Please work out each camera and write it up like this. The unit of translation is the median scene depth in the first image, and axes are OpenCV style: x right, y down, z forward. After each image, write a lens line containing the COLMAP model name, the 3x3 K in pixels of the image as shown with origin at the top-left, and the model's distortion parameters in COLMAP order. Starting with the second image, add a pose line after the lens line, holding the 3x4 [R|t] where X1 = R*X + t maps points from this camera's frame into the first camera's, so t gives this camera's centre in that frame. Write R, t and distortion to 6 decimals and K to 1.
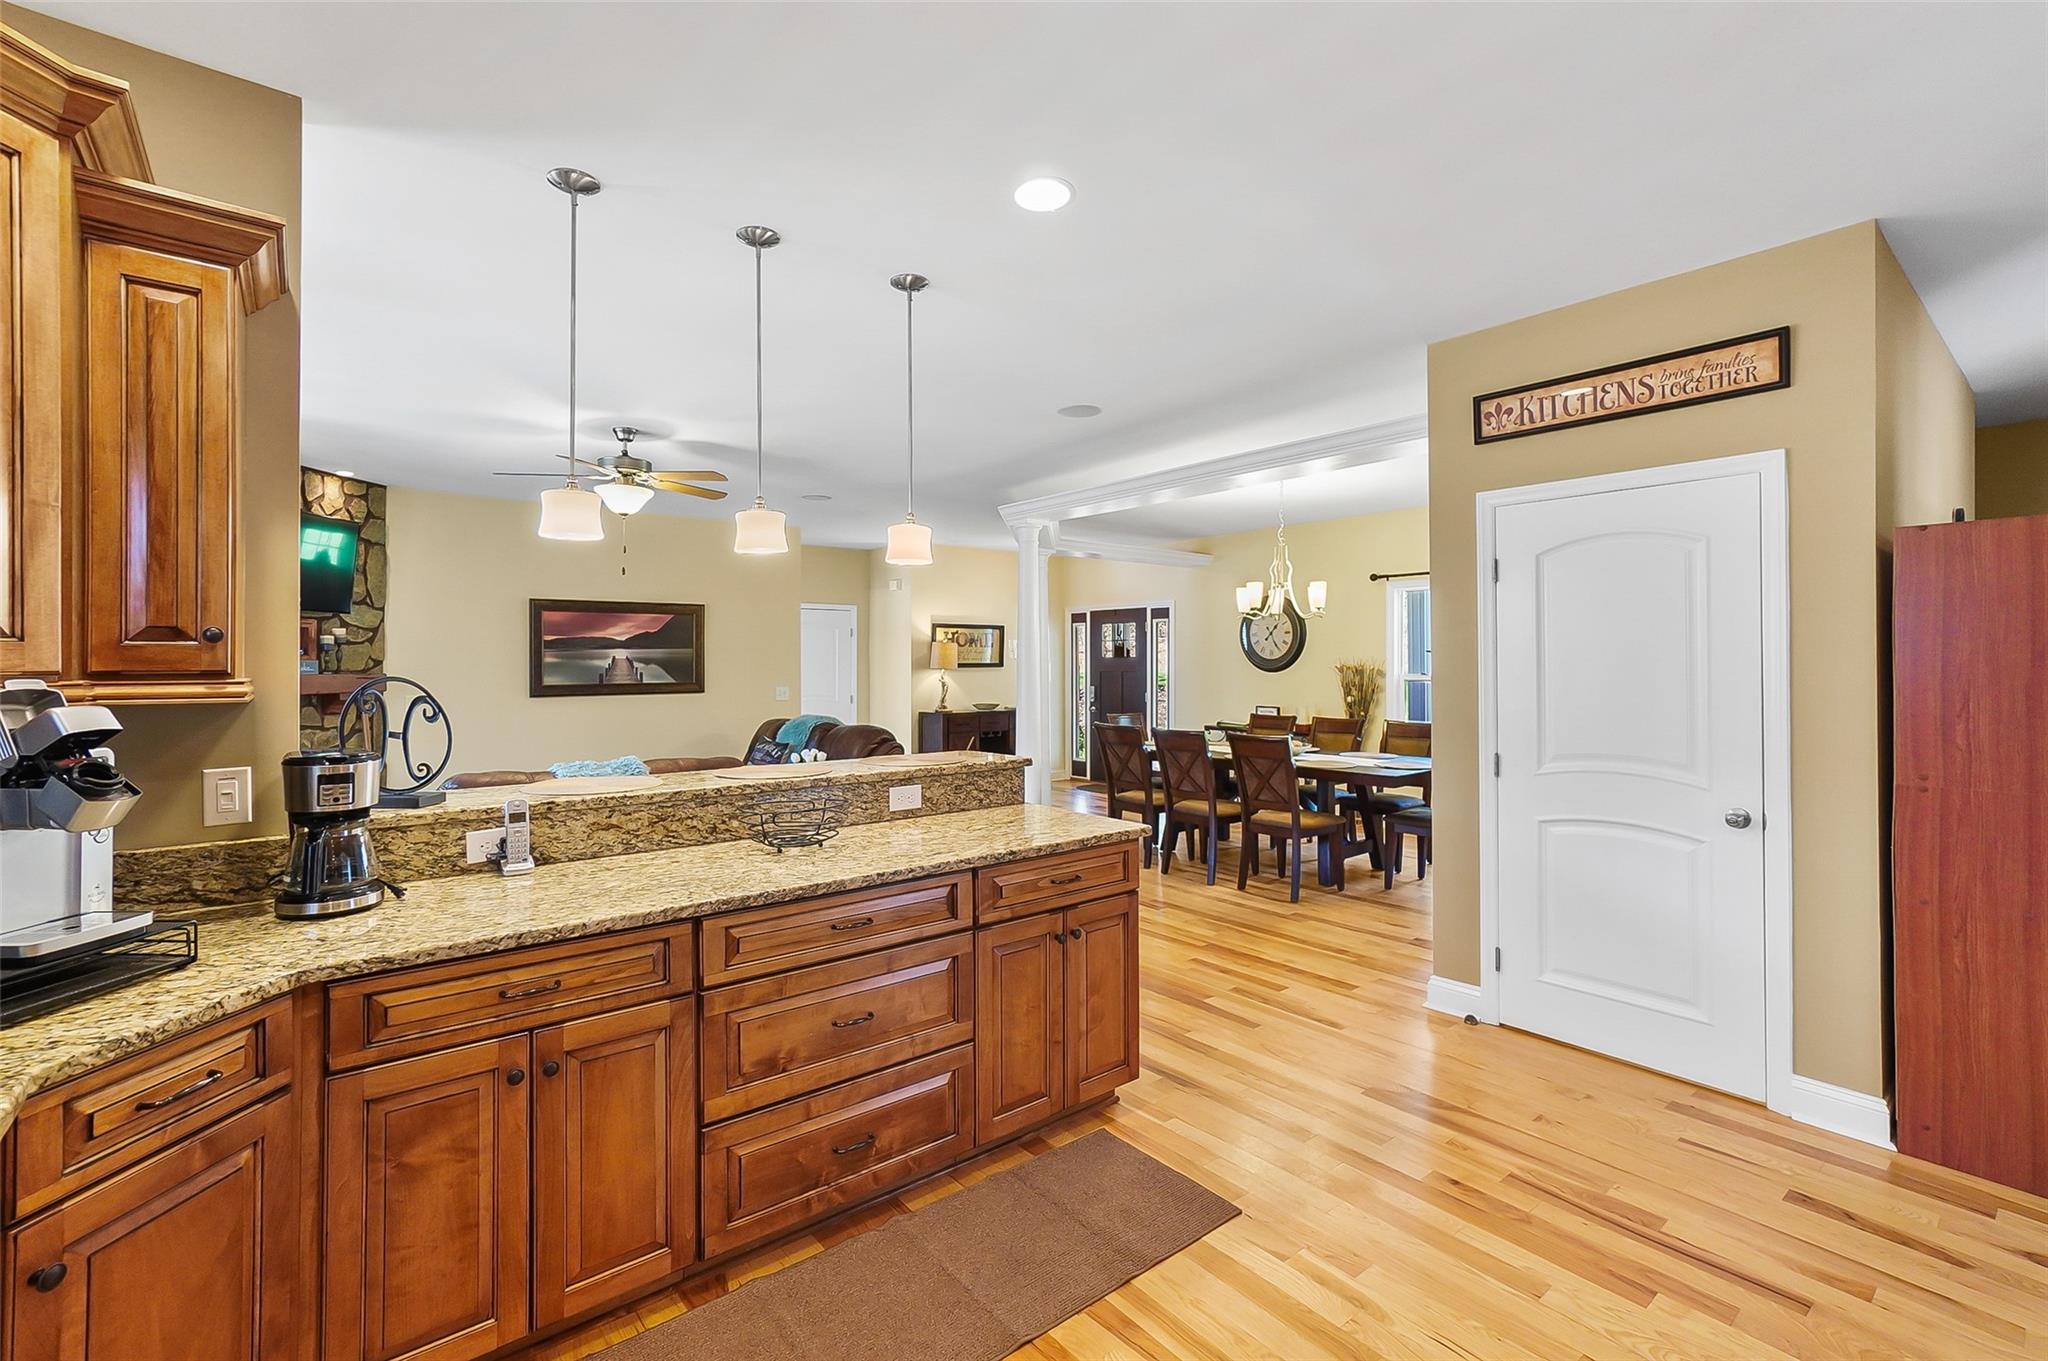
lens RADIAL K [[891.9, 0, 1003.3], [0, 891.9, 659.6], [0, 0, 1]] dist [-0.006764, 0.000982]
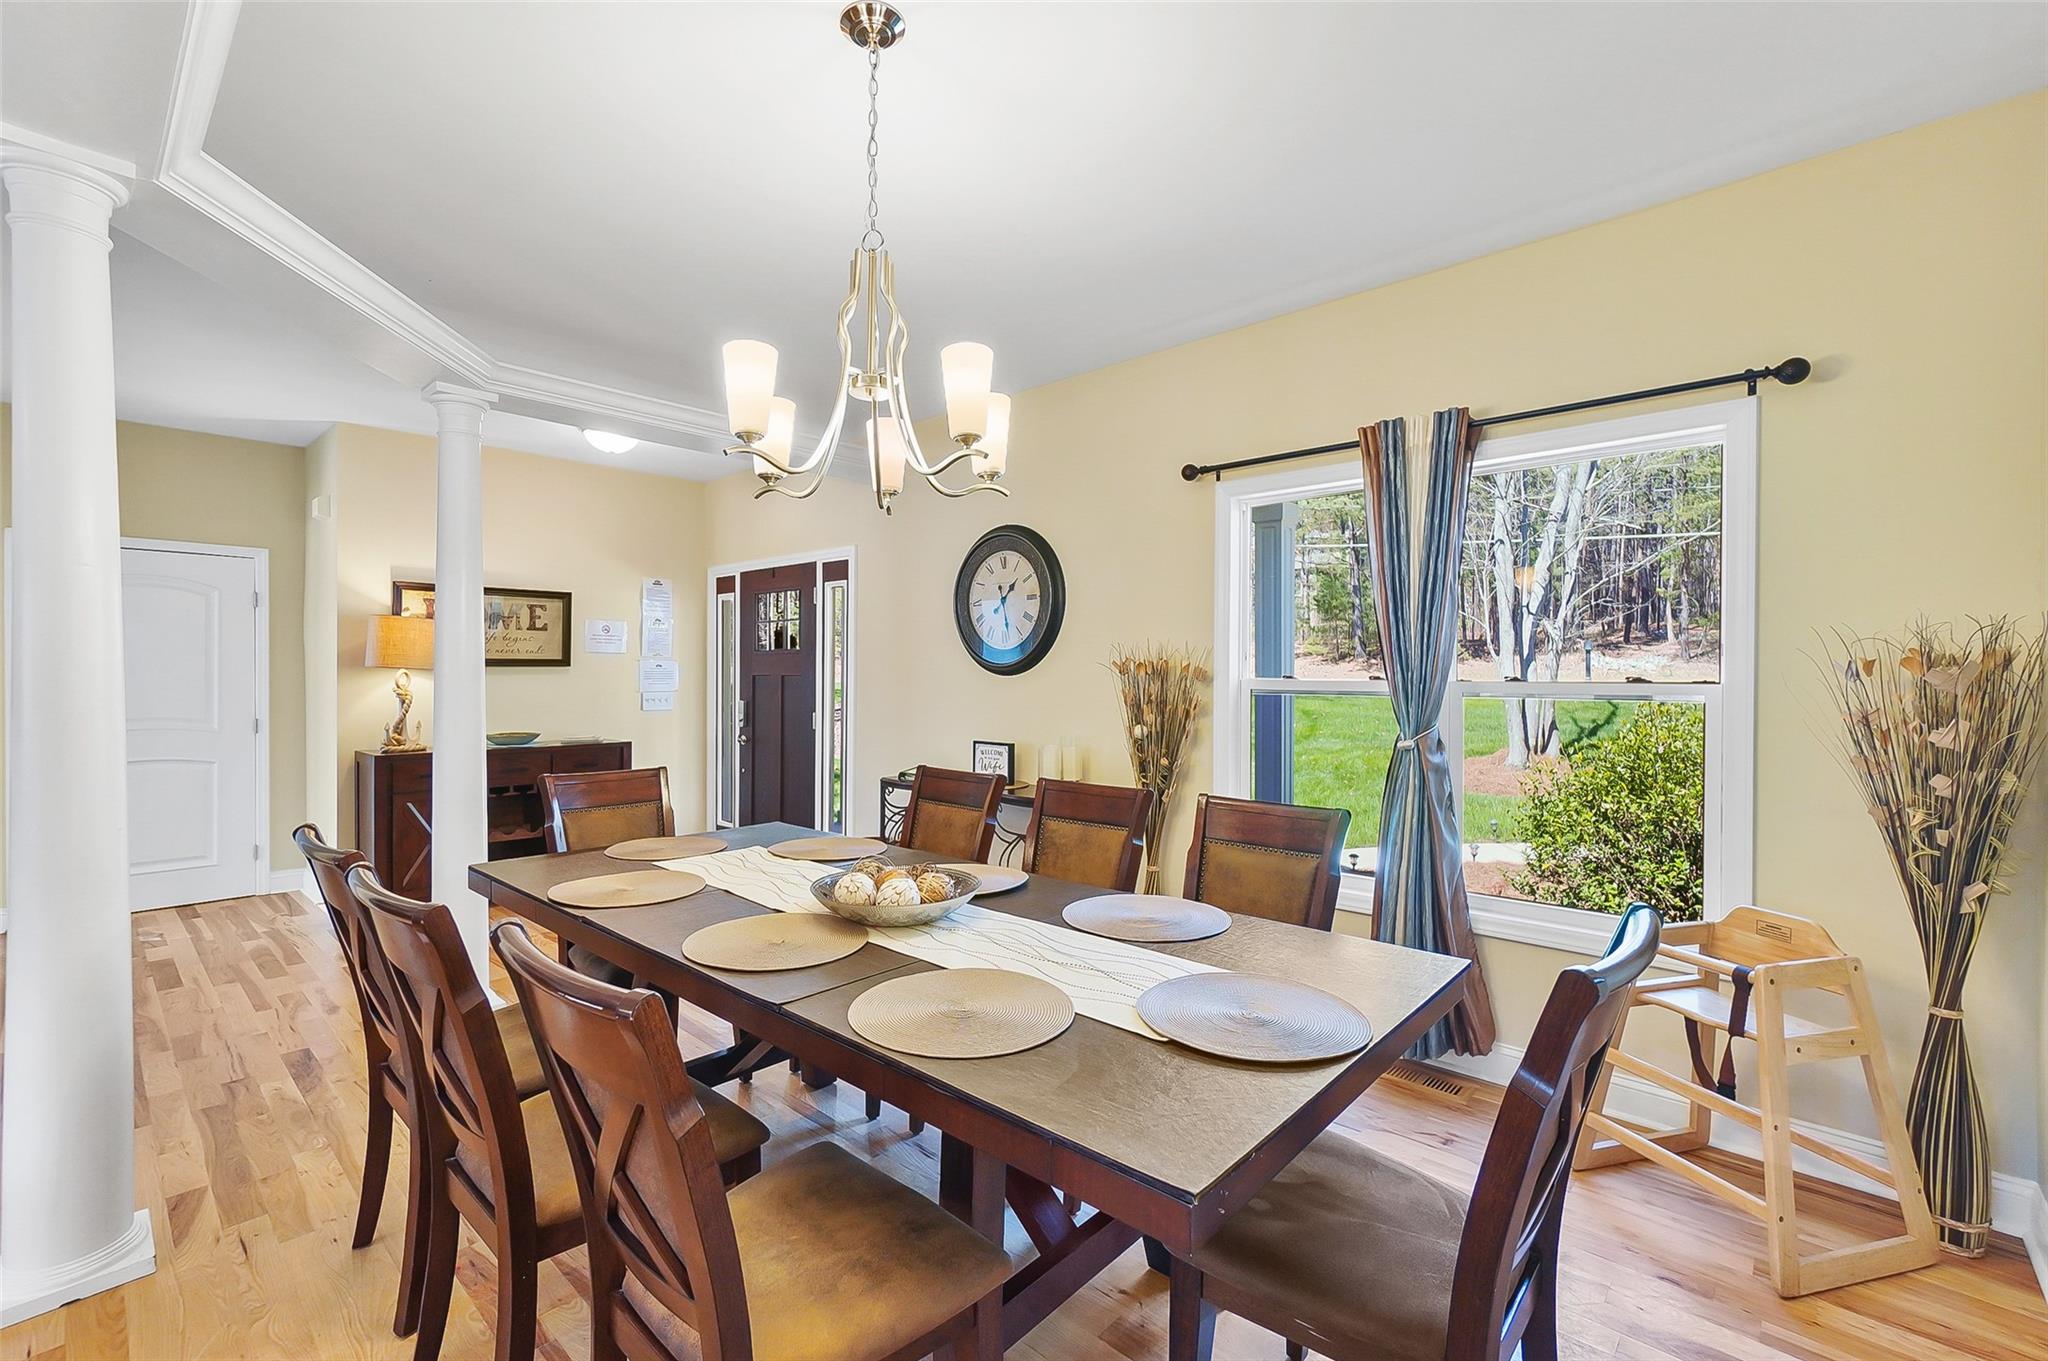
lens RADIAL K [[881.4, 0, 1003.8], [0, 881.4, 663.4], [0, 0, 1]] dist [-0.016714, 0.013285]
pose [[0.986960, 0.004843, 0.160895, 0.307457], [-0.003939, 0.999975, -0.005936, 0.014968], [-0.160920, 0.005225, 0.986954, 0.697544]]
